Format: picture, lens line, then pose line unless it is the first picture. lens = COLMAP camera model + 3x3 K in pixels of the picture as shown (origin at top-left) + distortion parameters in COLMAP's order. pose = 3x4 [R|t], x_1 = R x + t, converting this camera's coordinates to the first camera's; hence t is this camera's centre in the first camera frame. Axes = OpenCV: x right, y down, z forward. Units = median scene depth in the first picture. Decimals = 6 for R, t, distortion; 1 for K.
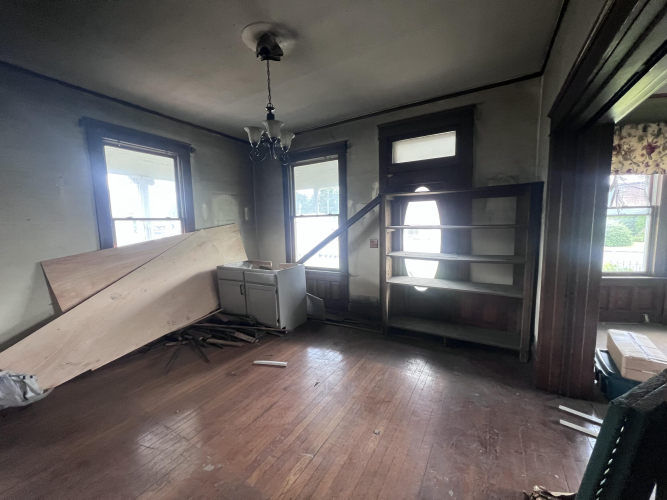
lens RADIAL K [[266.8, 0, 334.5], [0, 266.8, 251.9], [0, 0, 1]] dist [-0.000610, 0.000267]
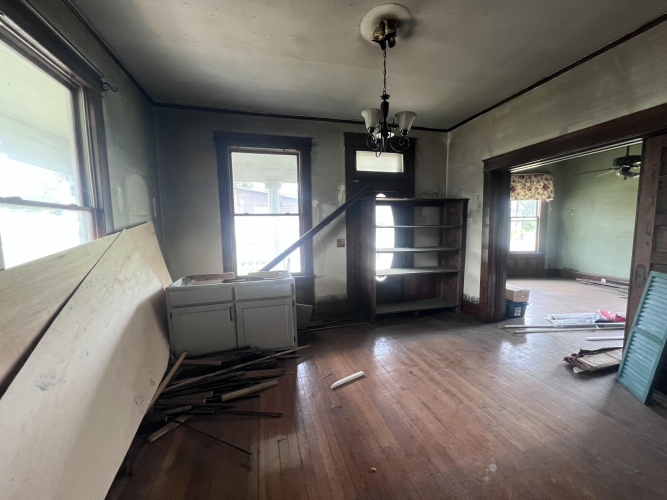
lens RADIAL K [[266.0, 0, 334.6], [0, 266.0, 251.8], [0, 0, 1]] dist [0.000891, 0.000041]
pose [[0.694273, -0.057433, 0.717416, -0.668738], [0.075445, 0.997127, 0.006814, -0.006103], [-0.715746, 0.049395, 0.696611, 0.310938]]
